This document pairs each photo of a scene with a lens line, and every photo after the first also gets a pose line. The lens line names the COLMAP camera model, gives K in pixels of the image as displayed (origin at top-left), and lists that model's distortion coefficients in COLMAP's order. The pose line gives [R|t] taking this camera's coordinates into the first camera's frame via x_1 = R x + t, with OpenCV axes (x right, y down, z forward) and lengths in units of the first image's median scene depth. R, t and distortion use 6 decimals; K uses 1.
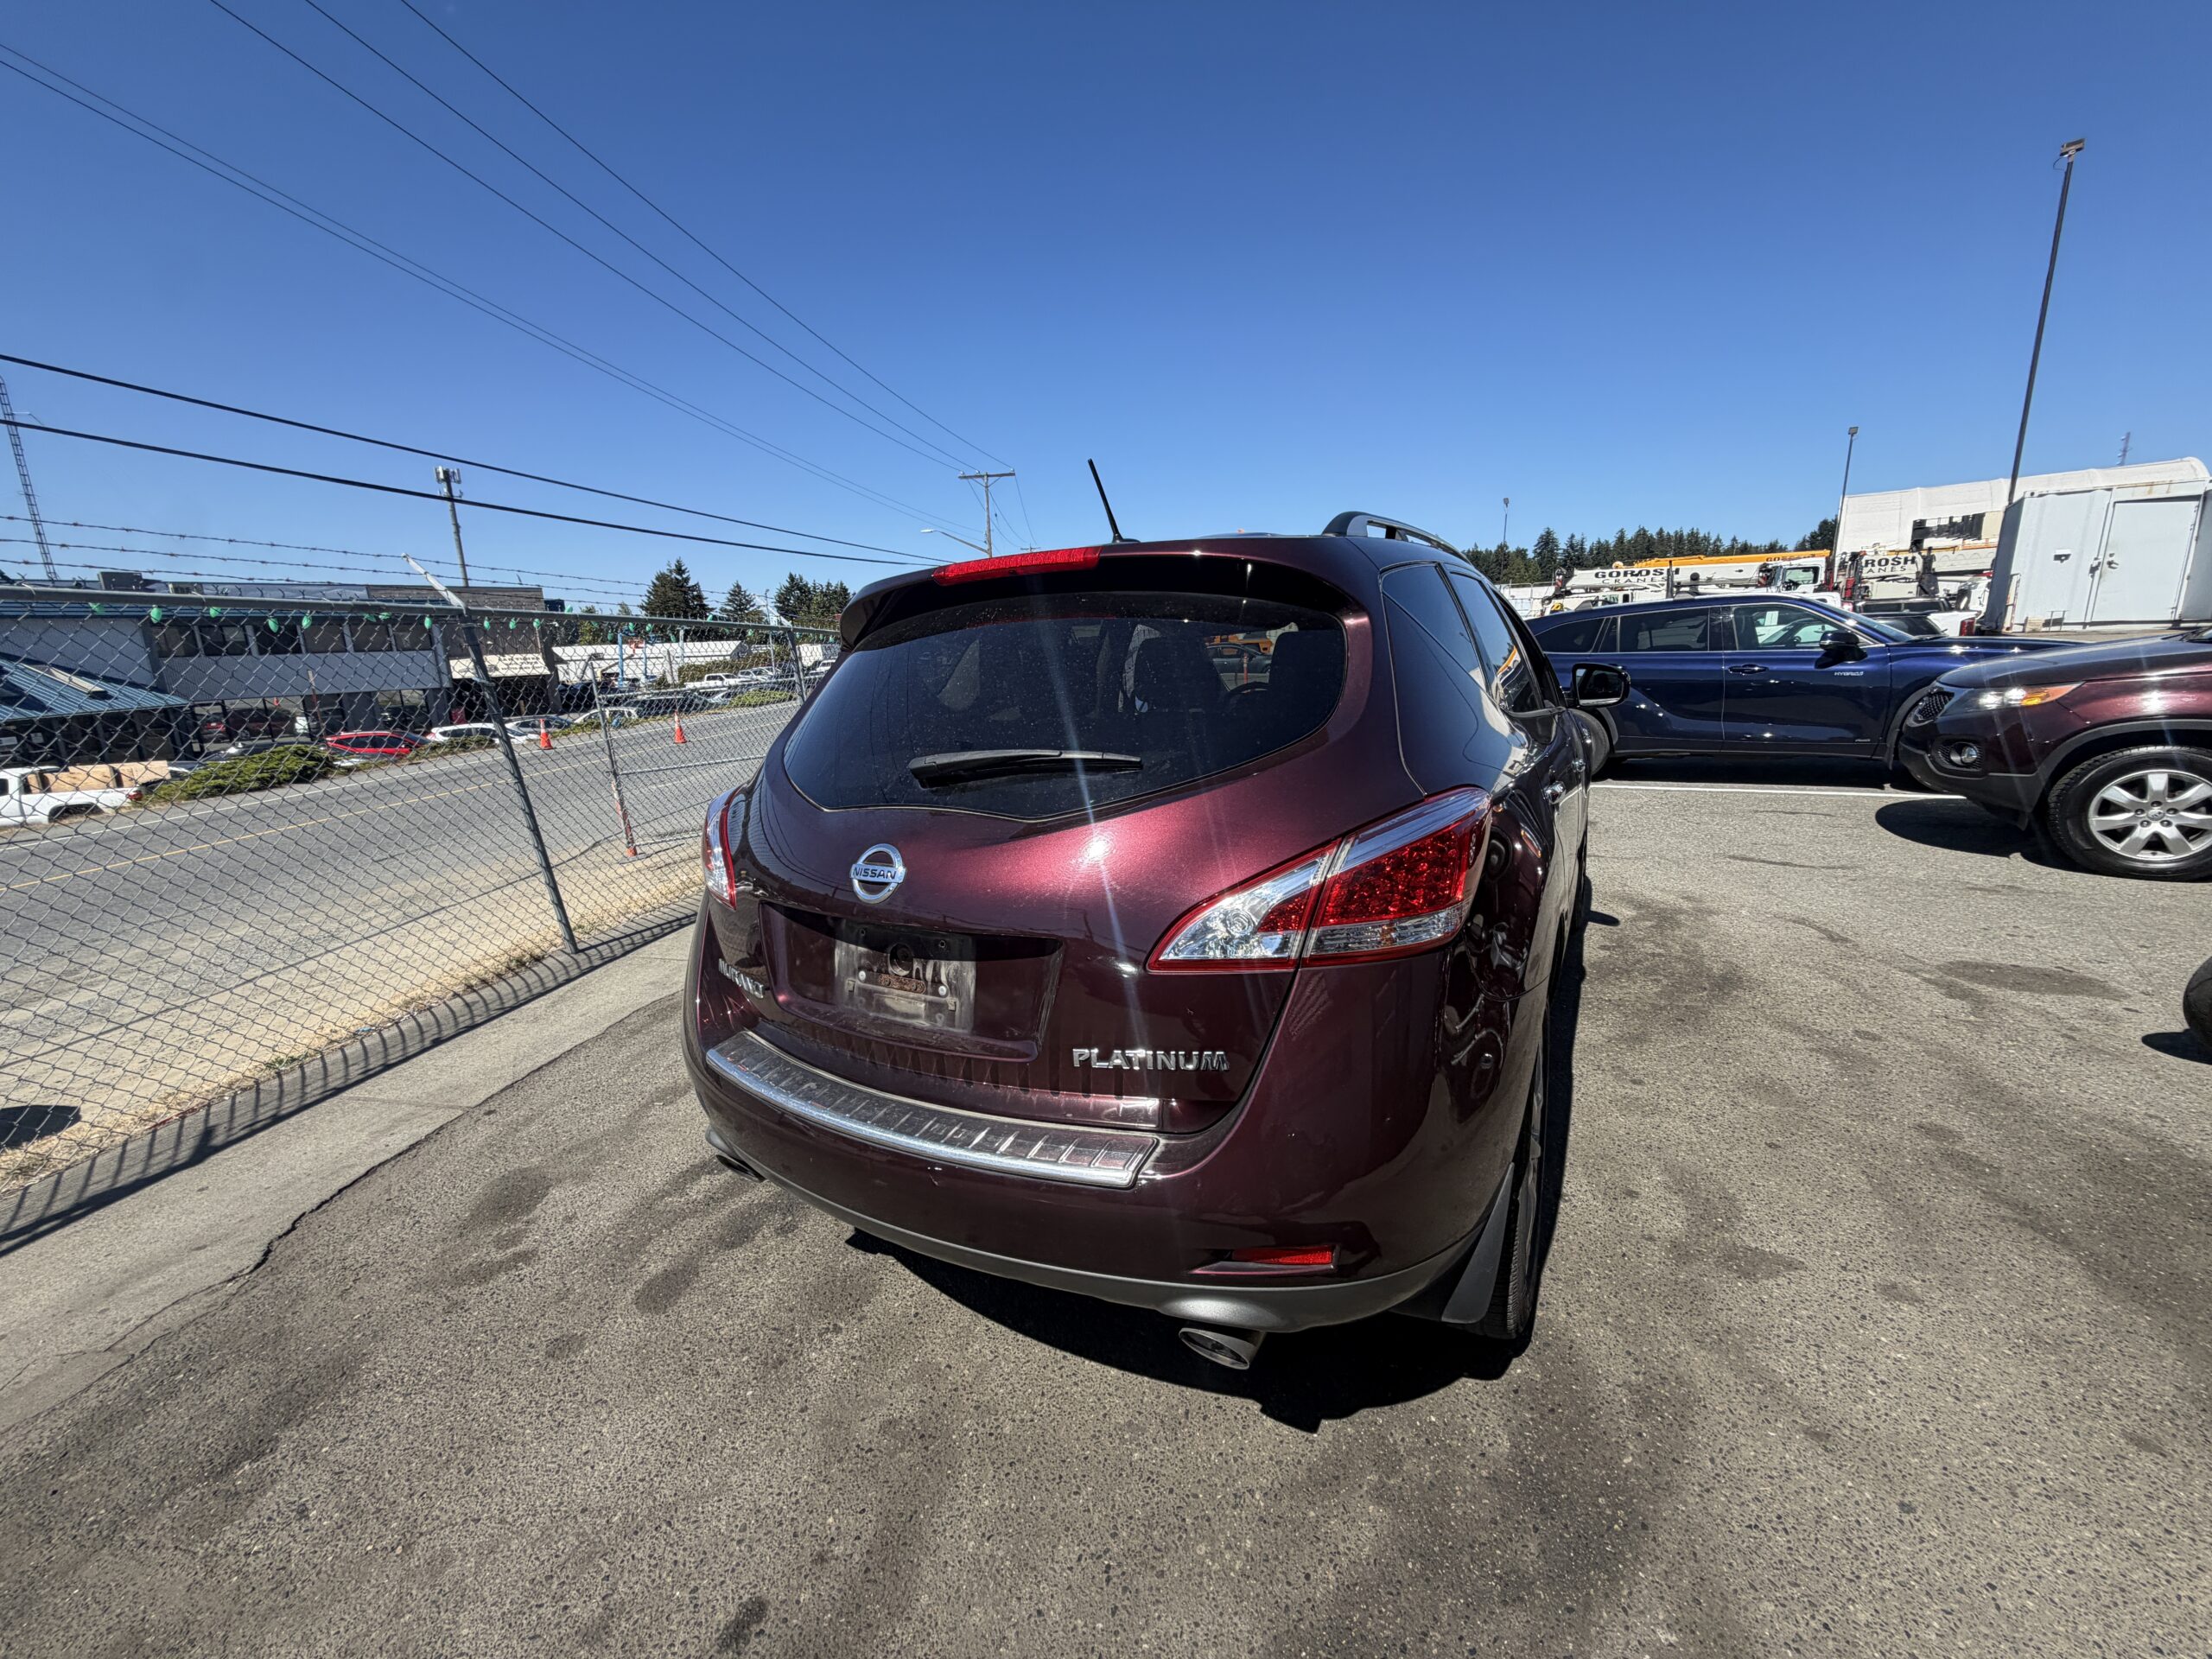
lens RADIAL K [[872.8, 0, 1100.1], [0, 872.8, 831.5], [0, 0, 1]] dist [0.000481, -0.000176]
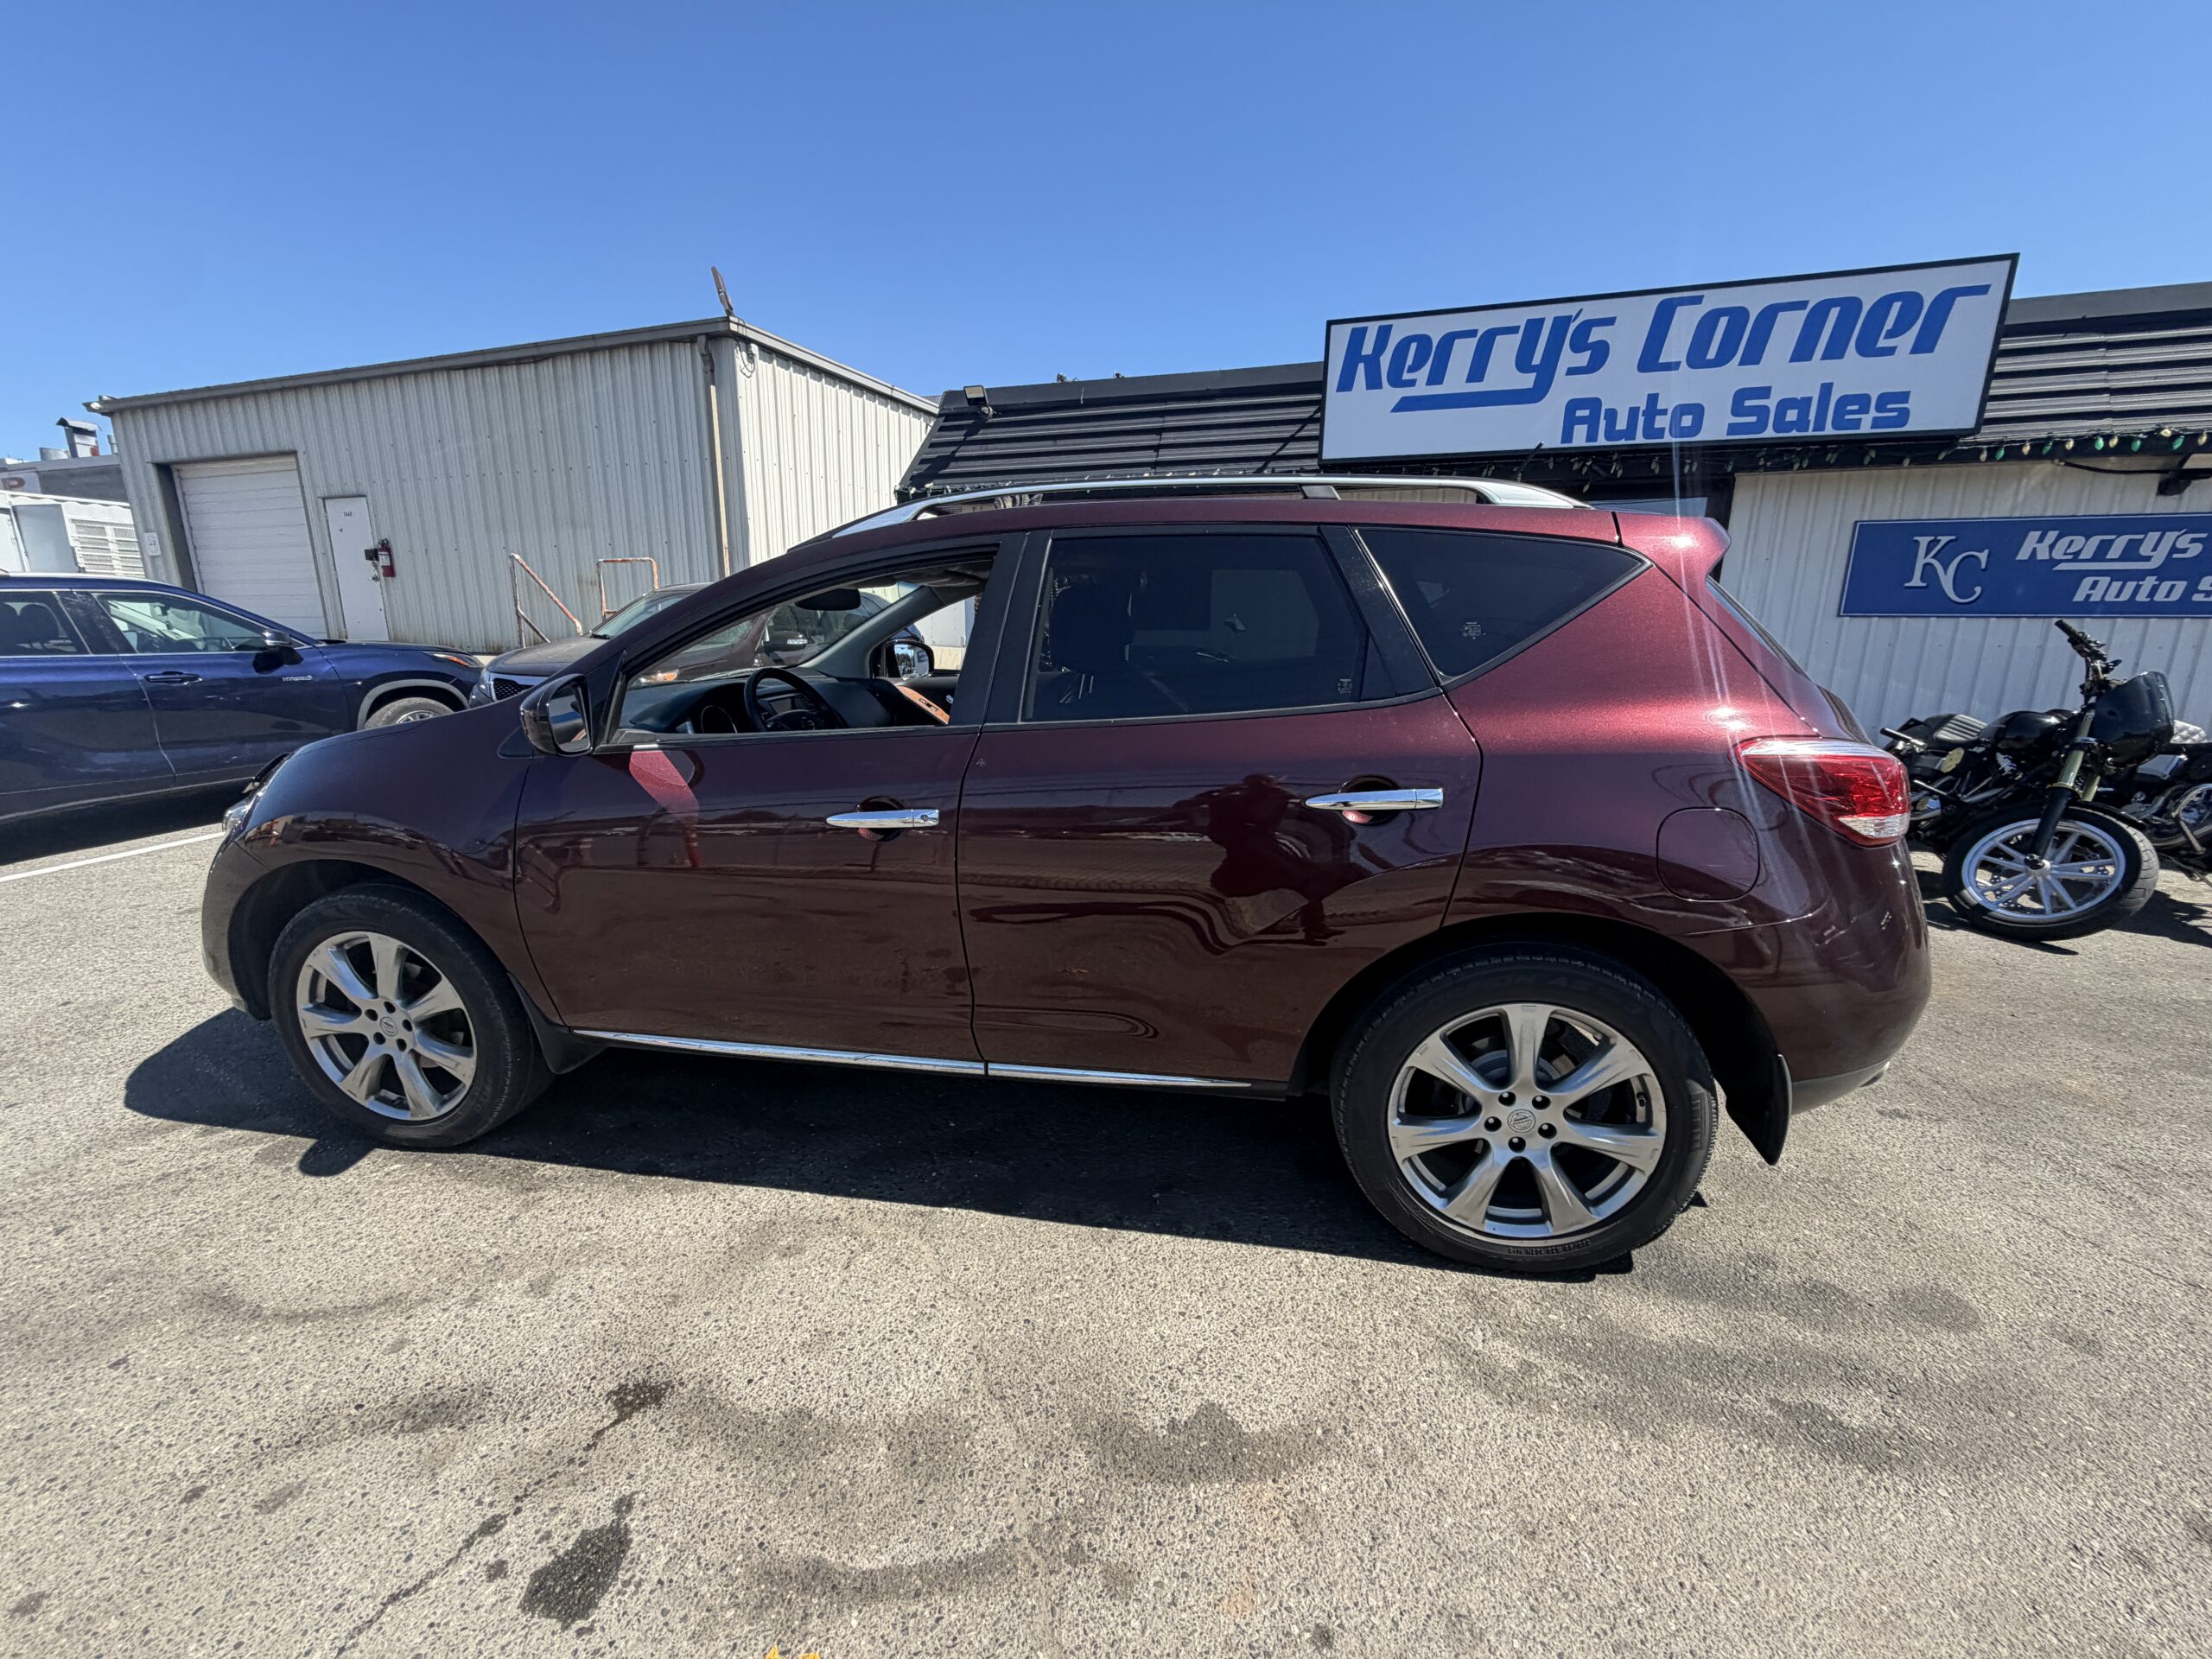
lens RADIAL K [[877.4, 0, 1101.2], [0, 877.4, 822.8], [0, 0, 1]] dist [-0.000341, -0.000240]
pose [[-0.339725, -0.172274, 0.924612, -1.188331], [0.208739, 0.944754, 0.252723, -0.420059], [-0.917069, 0.278859, -0.284996, 2.374845]]
